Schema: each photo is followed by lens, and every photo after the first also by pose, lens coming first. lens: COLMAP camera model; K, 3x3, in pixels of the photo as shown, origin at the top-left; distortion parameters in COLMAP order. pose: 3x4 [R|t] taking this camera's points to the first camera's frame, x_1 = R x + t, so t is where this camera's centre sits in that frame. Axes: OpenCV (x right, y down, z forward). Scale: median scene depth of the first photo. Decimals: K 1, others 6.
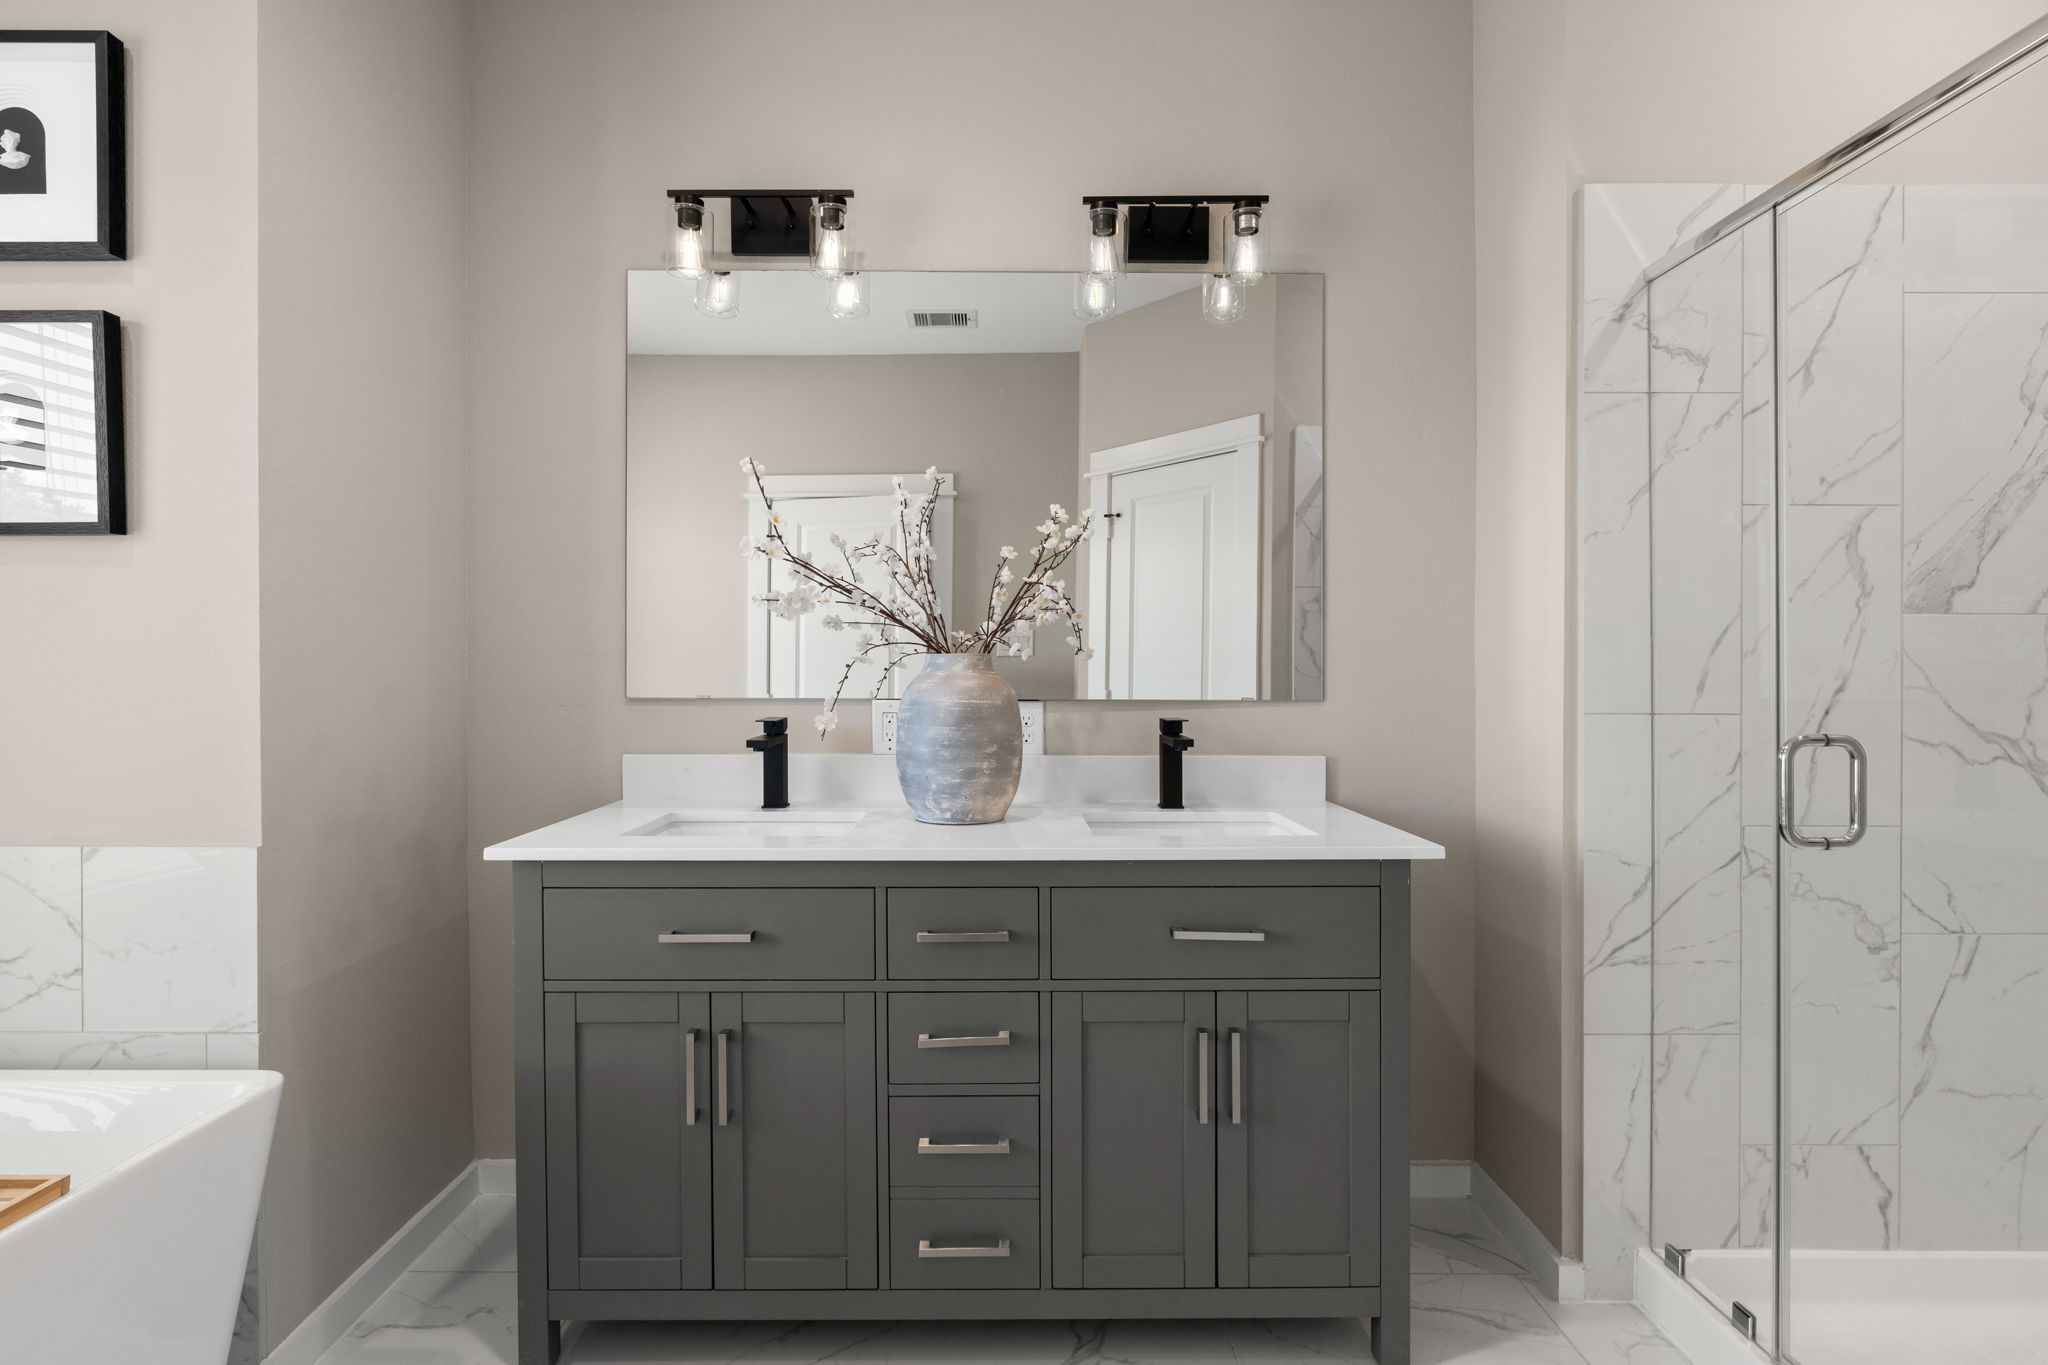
lens RADIAL K [[936.8, 0, 1024.0], [0, 936.8, 682.5], [0, 0, 1]] dist [0.000763, 0.000884]
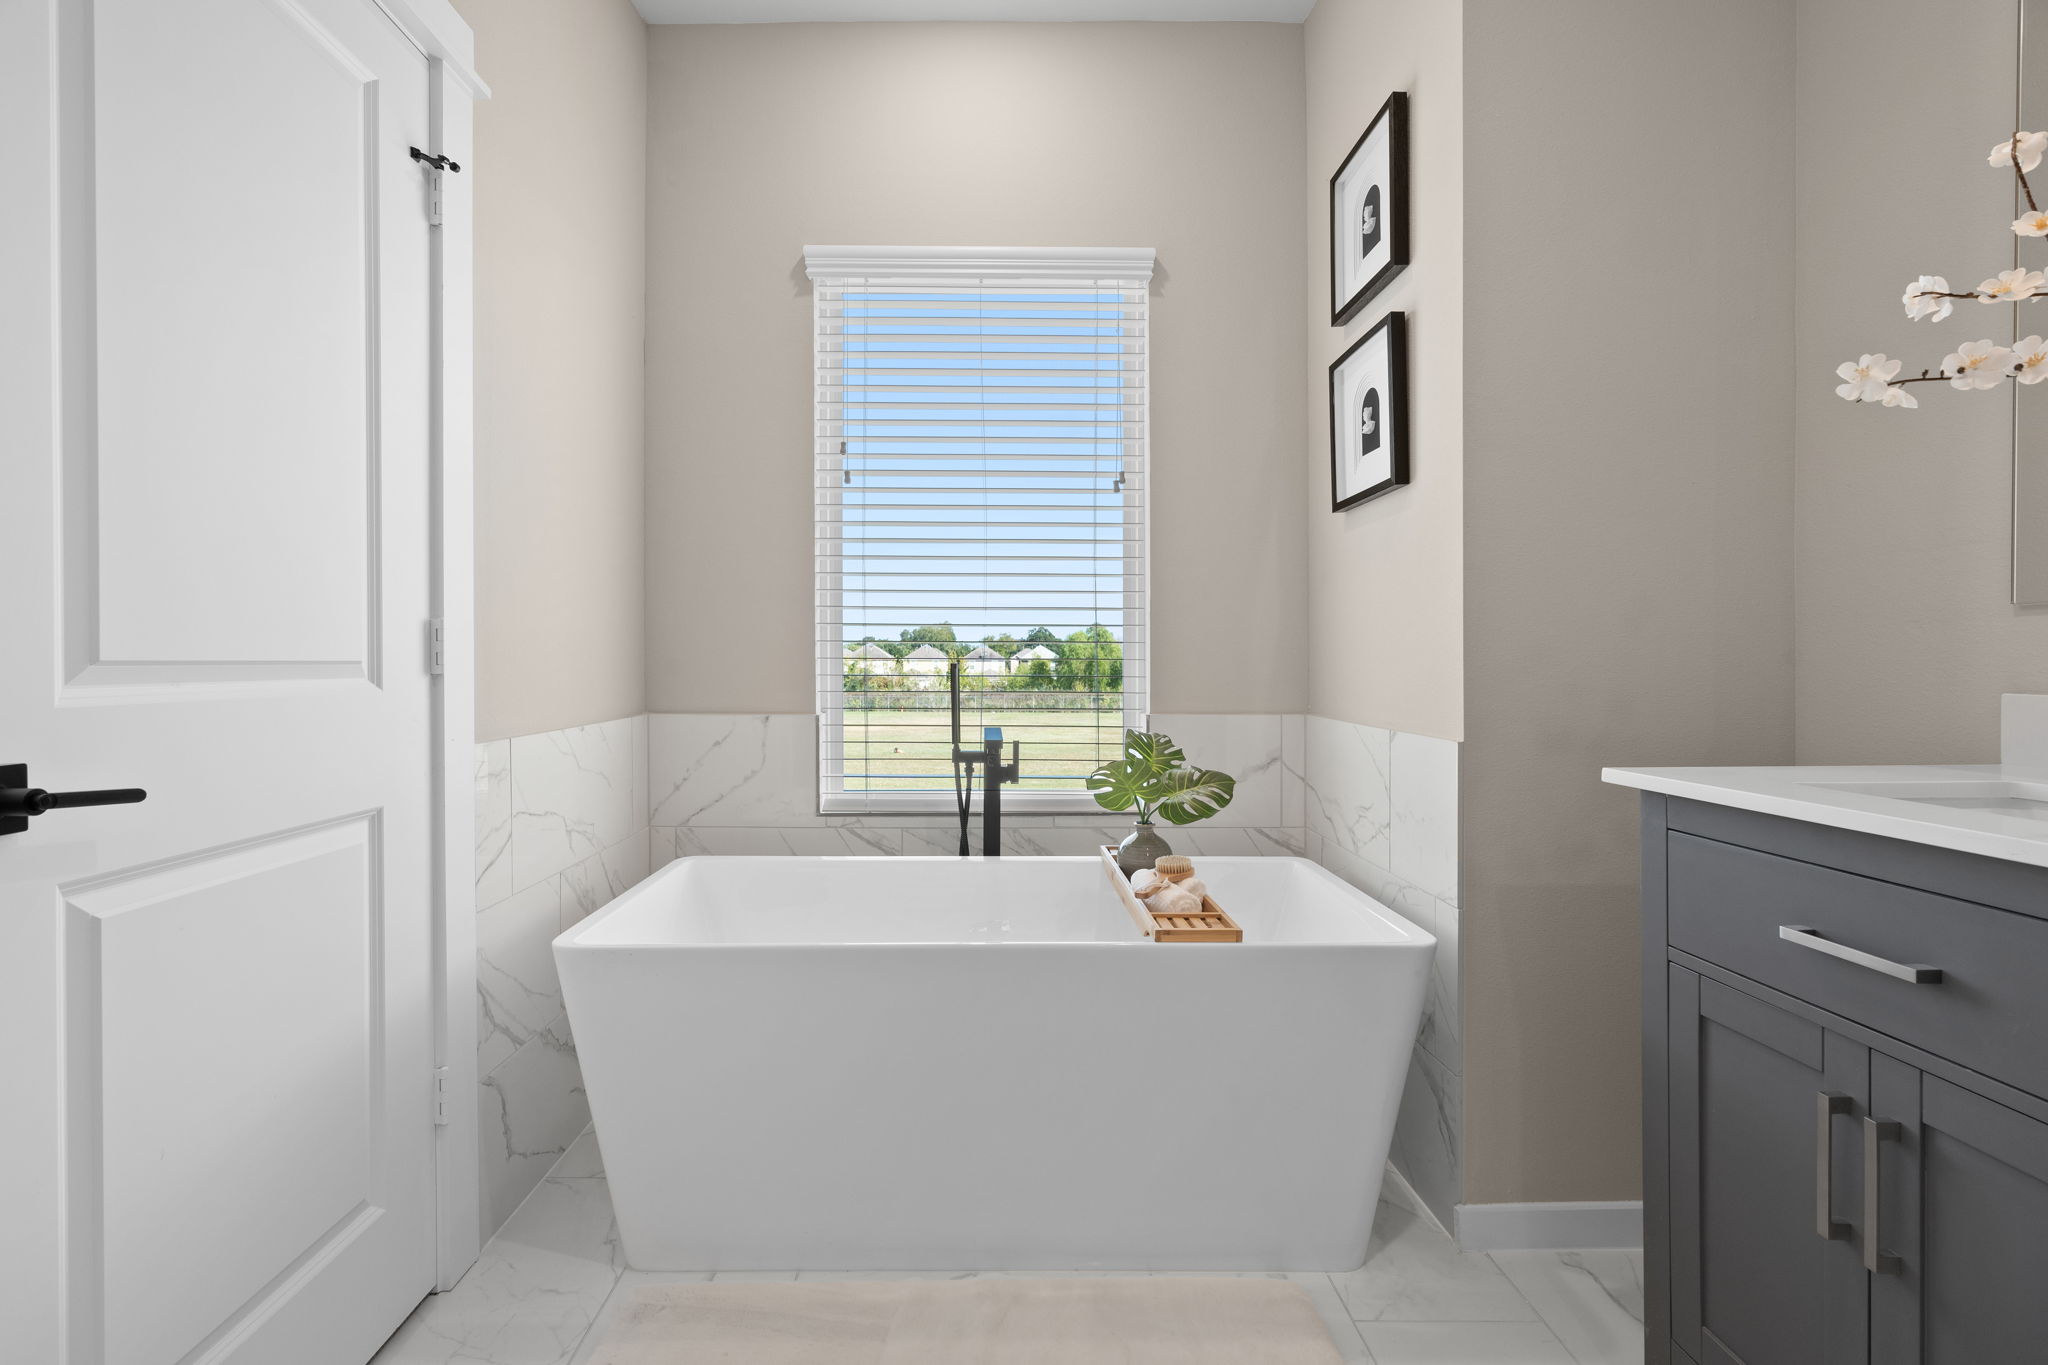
lens RADIAL K [[932.1, 0, 984.4], [0, 932.1, 670.6], [0, 0, 1]] dist [0.001779, 0.000333]
pose [[-0.003541, 0.007484, -0.999966, 0.254709], [-0.008250, 0.999938, 0.007513, 0.075570], [0.999960, 0.008276, -0.003480, 0.381269]]
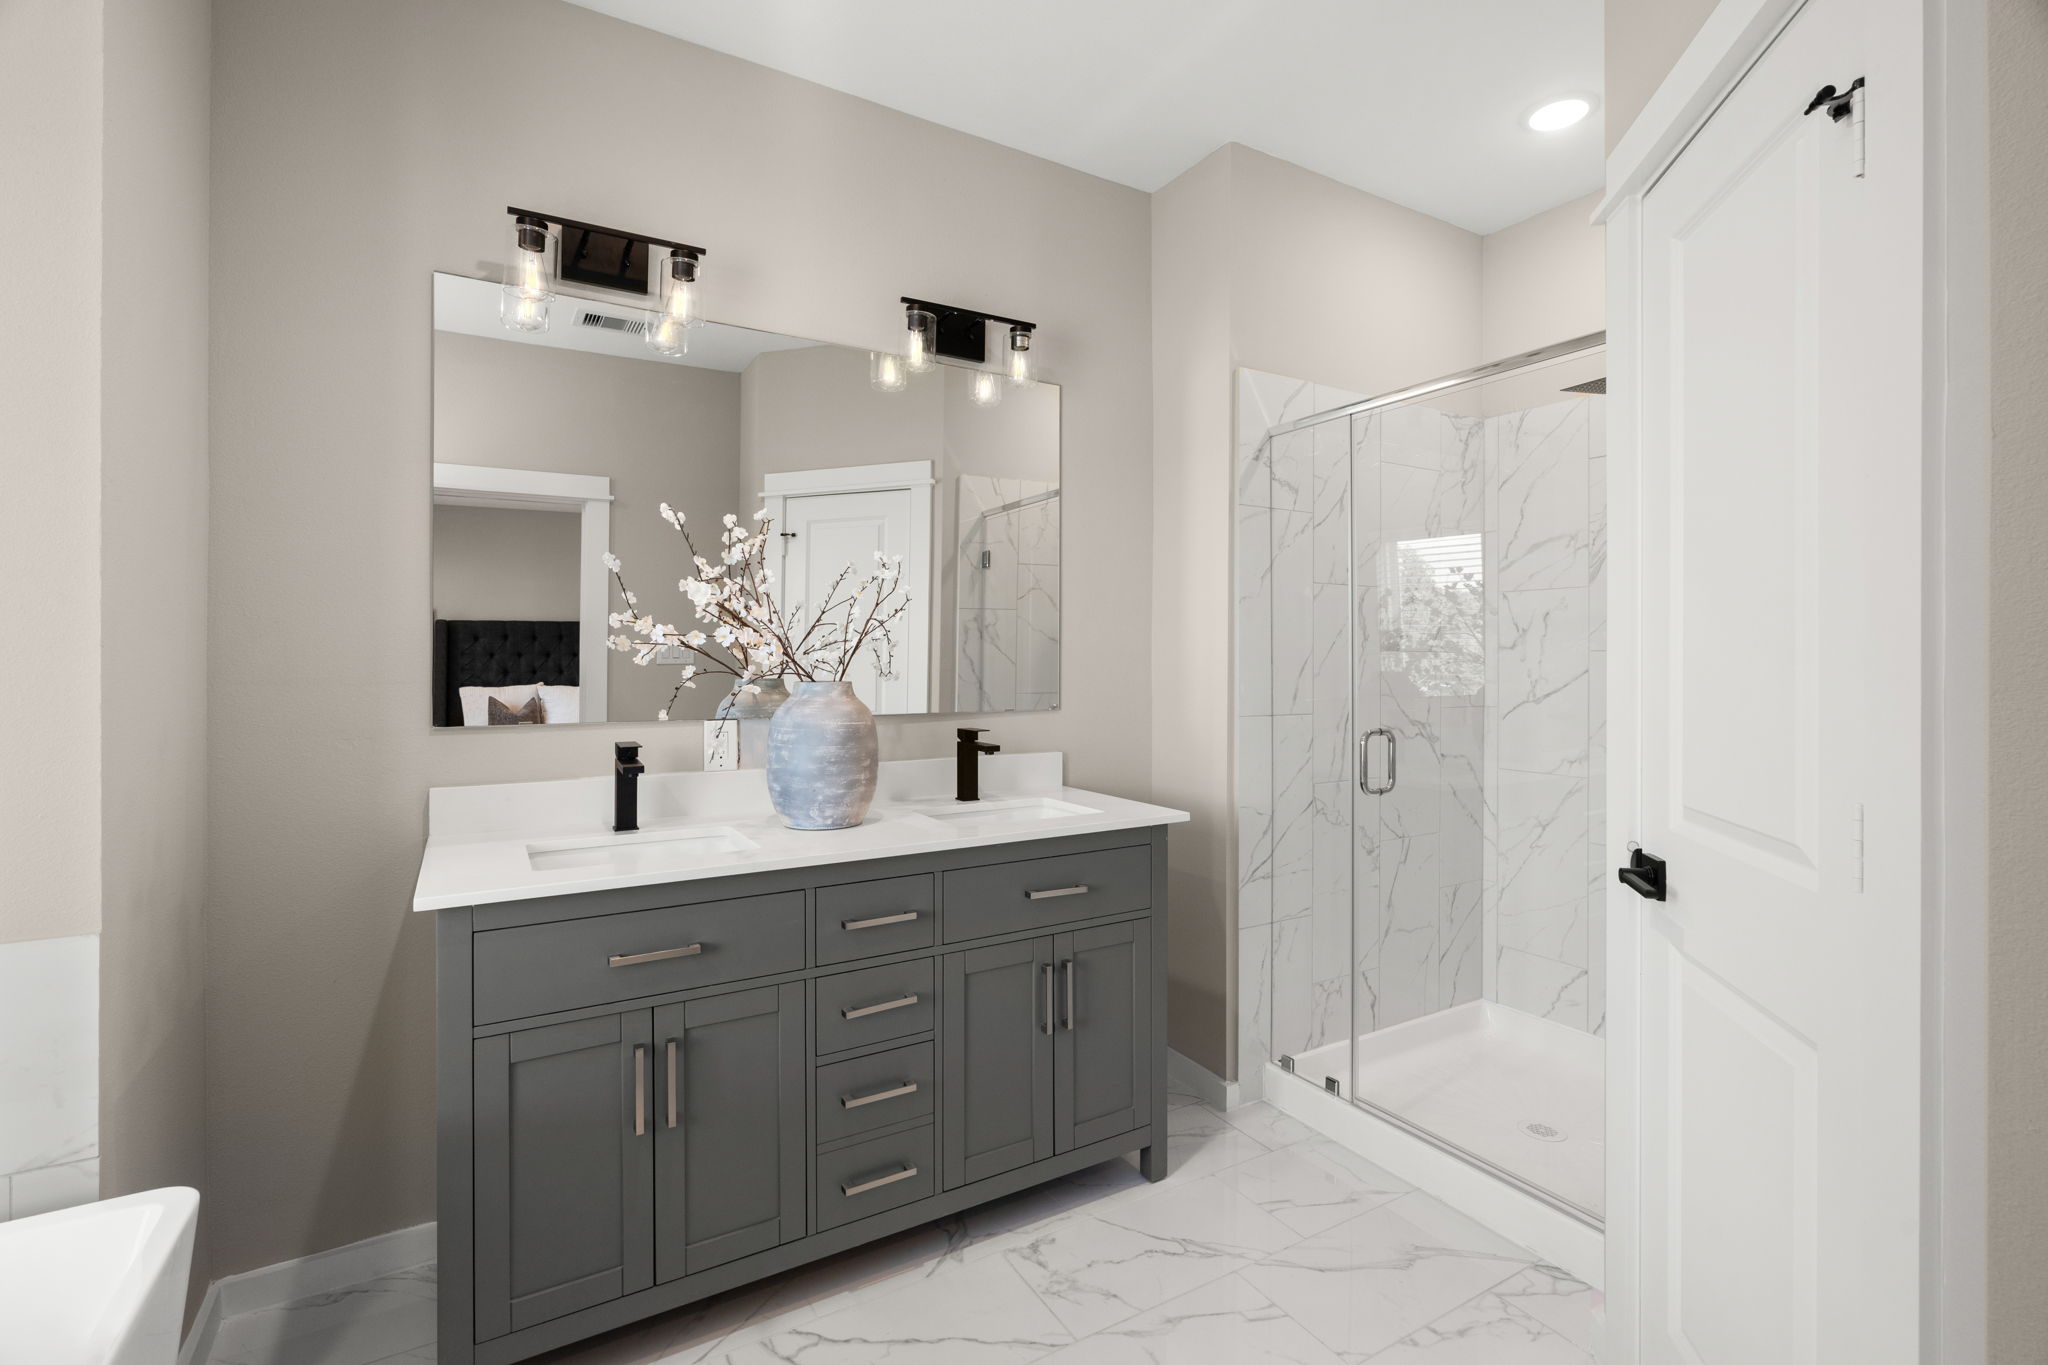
lens RADIAL K [[916.2, 0, 1022.0], [0, 916.2, 673.2], [0, 0, 1]] dist [0.003799, 0.001232]
pose [[0.865529, -0.008245, 0.500791, -0.447392], [0.007596, 0.999966, 0.003335, -0.044786], [-0.500801, 0.000918, 0.865562, -0.103004]]
